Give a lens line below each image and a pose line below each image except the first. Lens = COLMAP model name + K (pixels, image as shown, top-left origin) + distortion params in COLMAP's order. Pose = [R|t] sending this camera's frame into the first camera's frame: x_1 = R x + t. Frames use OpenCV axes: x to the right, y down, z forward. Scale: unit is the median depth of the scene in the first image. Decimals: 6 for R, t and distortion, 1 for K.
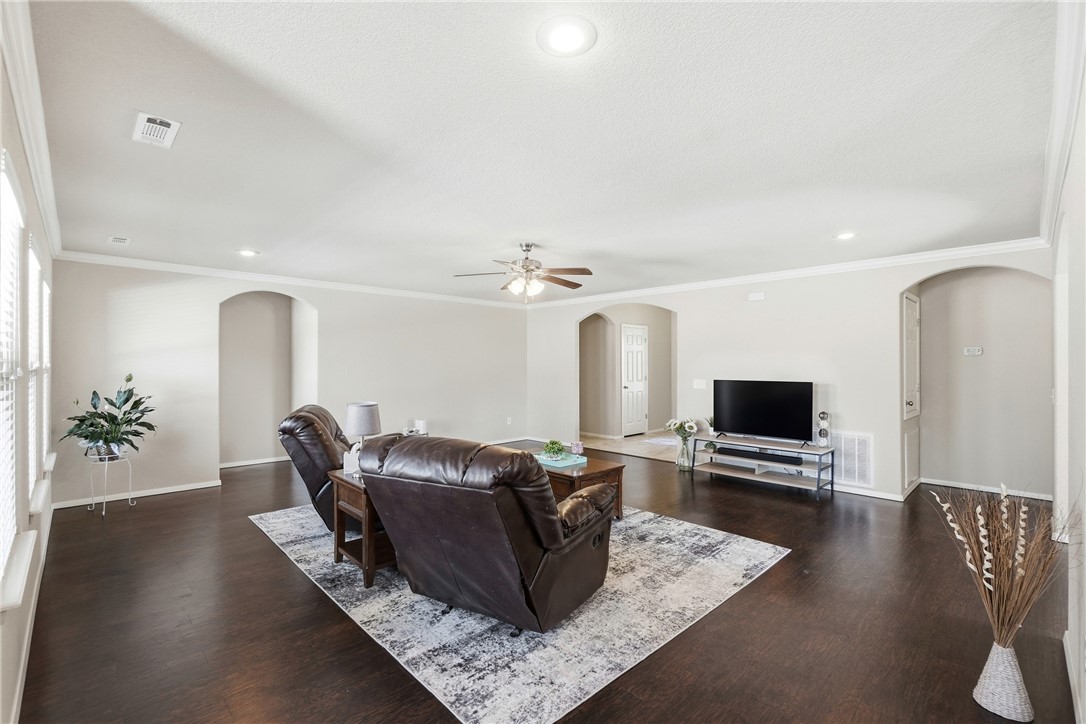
lens RADIAL K [[474.4, 0, 534.5], [0, 474.4, 364.5], [0, 0, 1]] dist [-0.005167, 0.001845]
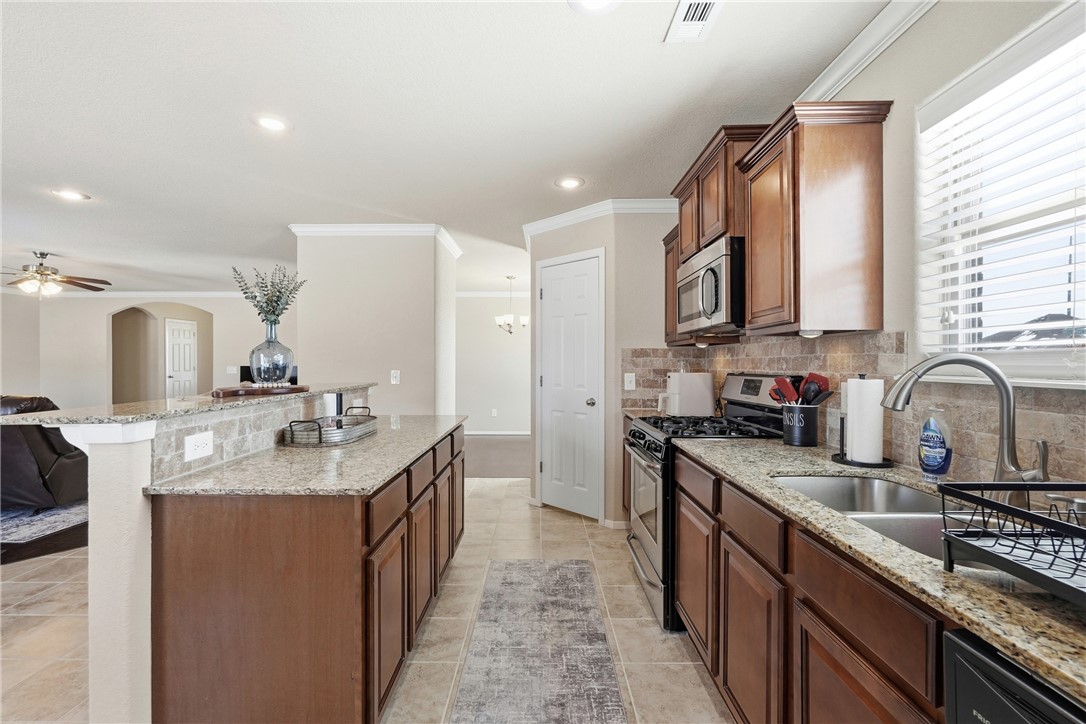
lens RADIAL K [[474.4, 0, 539.4], [0, 474.4, 361.1], [0, 0, 1]] dist [-0.005167, 0.001845]
pose [[0.695154, 0.001346, 0.718860, 0.000148], [-0.001221, 0.999999, -0.000691, 0.023260], [-0.718860, -0.000397, 0.695155, -0.753349]]
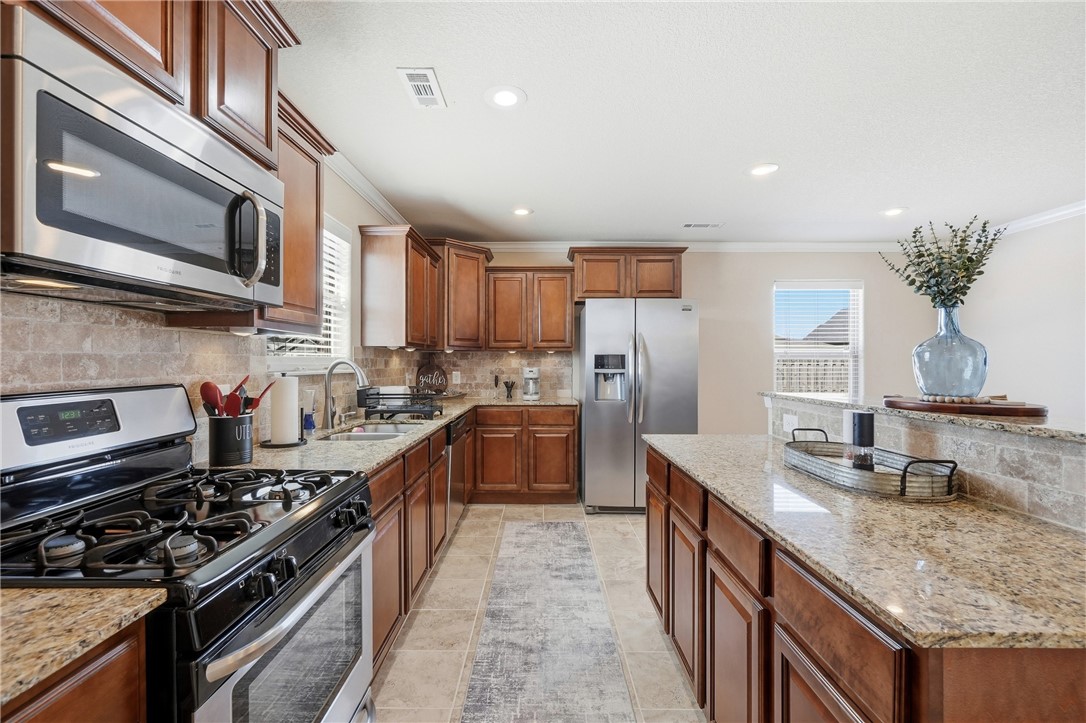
lens RADIAL K [[474.4, 0, 536.4], [0, 474.4, 362.4], [0, 0, 1]] dist [-0.005167, 0.001845]
pose [[-0.699800, 0.000129, -0.714339, 0.628520], [0.000183, 1.000000, 0.000001, 0.022991], [0.714339, -0.000130, -0.699800, -0.155336]]
